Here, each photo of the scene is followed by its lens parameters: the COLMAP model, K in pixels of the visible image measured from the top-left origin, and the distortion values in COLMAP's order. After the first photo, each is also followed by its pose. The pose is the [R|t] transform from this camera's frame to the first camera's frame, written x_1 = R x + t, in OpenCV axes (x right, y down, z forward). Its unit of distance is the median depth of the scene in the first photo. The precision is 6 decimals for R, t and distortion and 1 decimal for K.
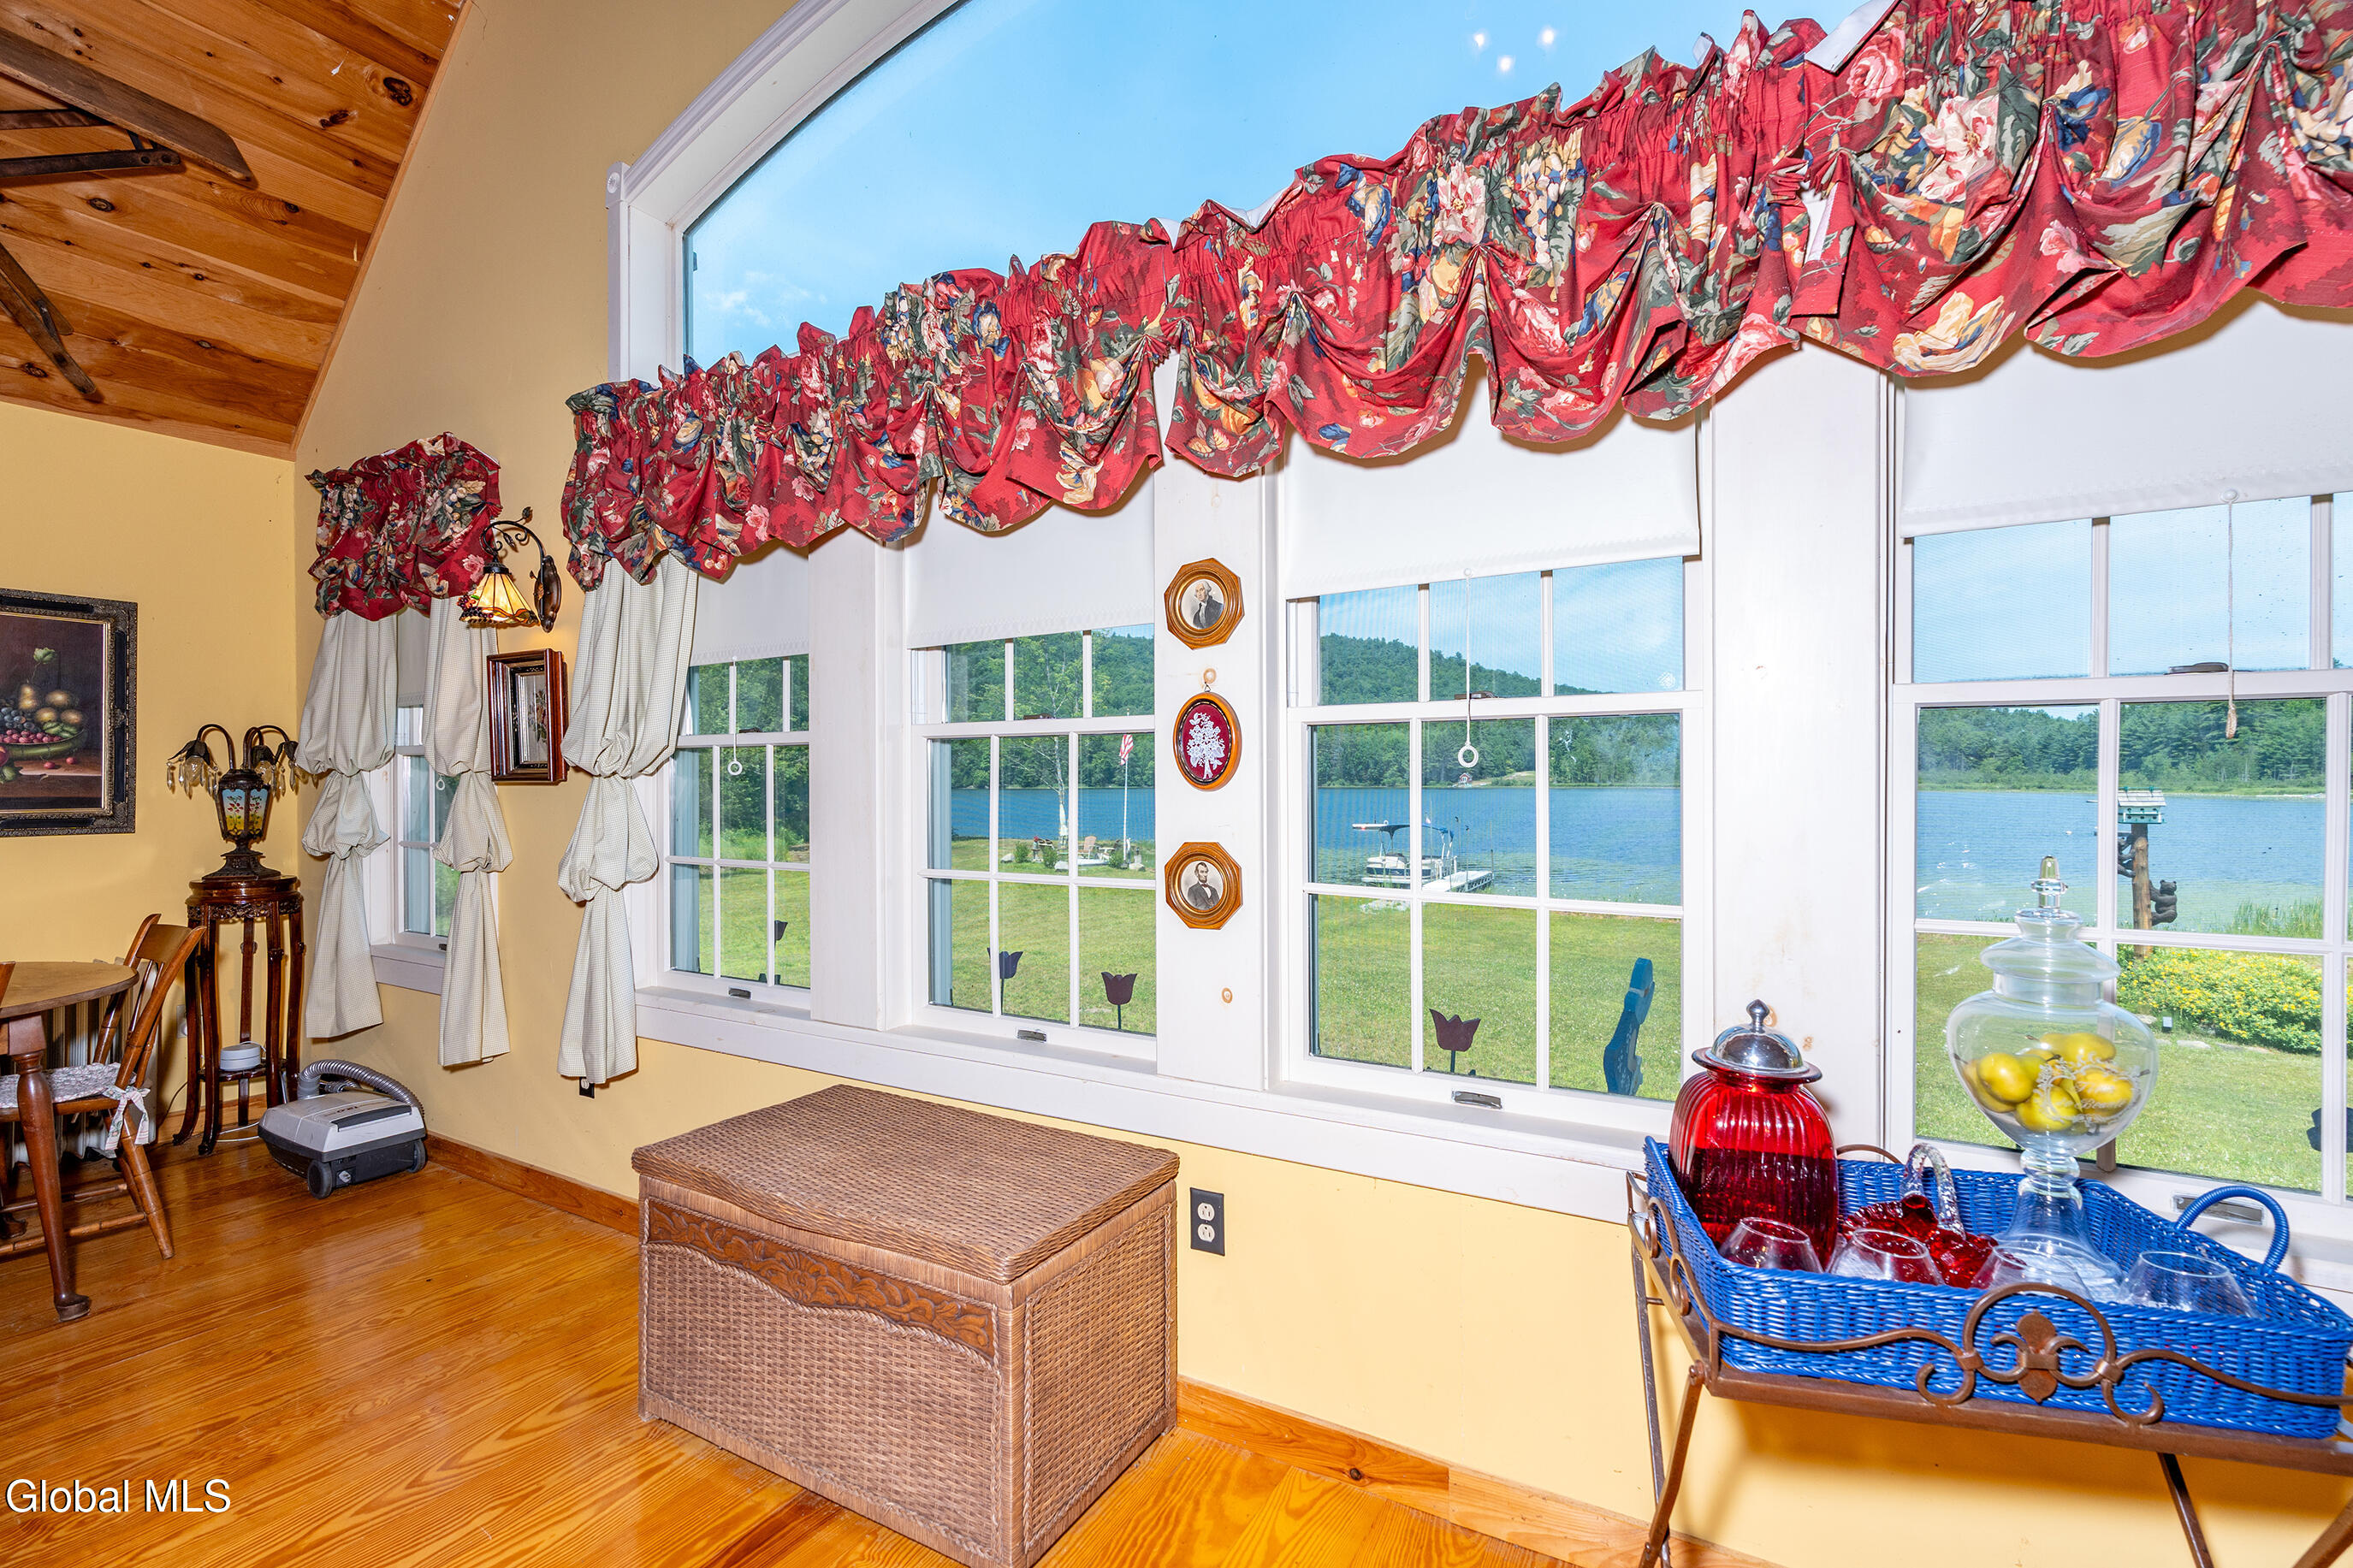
lens RADIAL K [[1068.8, 0, 1173.9], [0, 1068.8, 776.3], [0, 0, 1]] dist [-0.000532, 0.000049]
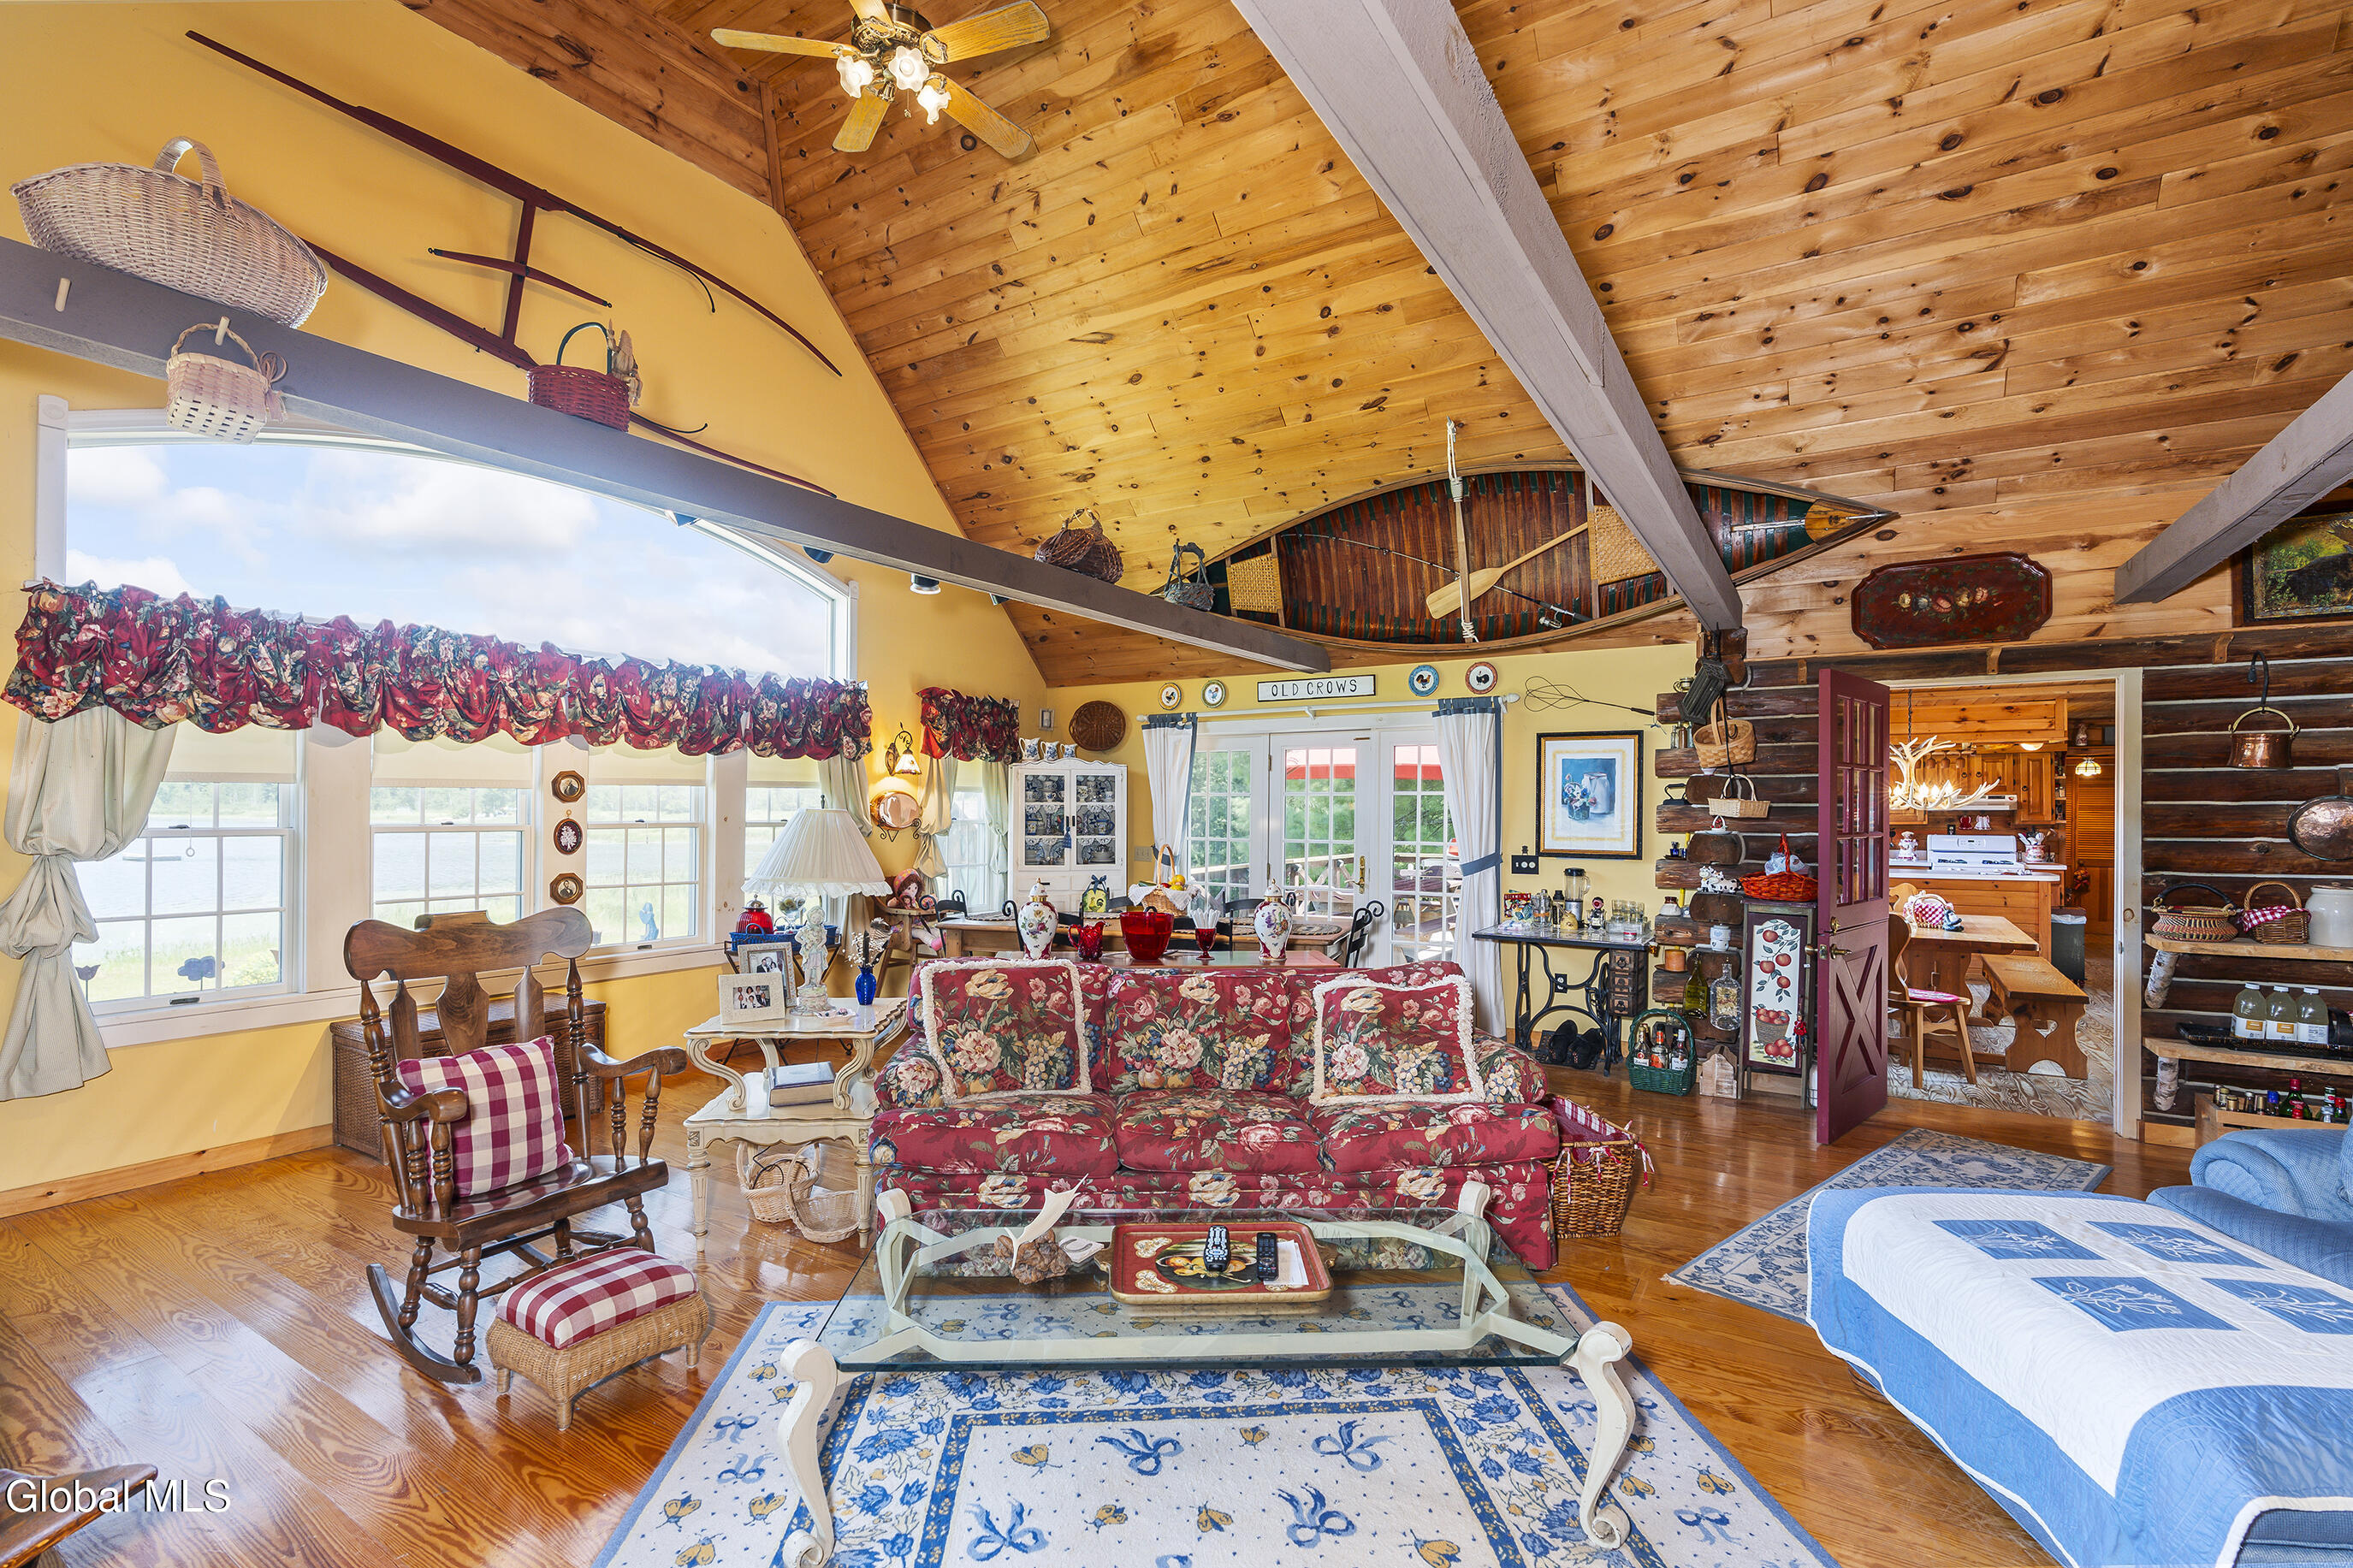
lens RADIAL K [[1068.8, 0, 1173.6], [0, 1068.8, 782.6], [0, 0, 1]] dist [-0.000532, 0.000049]
pose [[0.034122, 0.000069, 0.999418, -2.623591], [-0.004167, 0.999991, 0.000073, -0.176056], [-0.999409, -0.004167, 0.034122, -0.628592]]
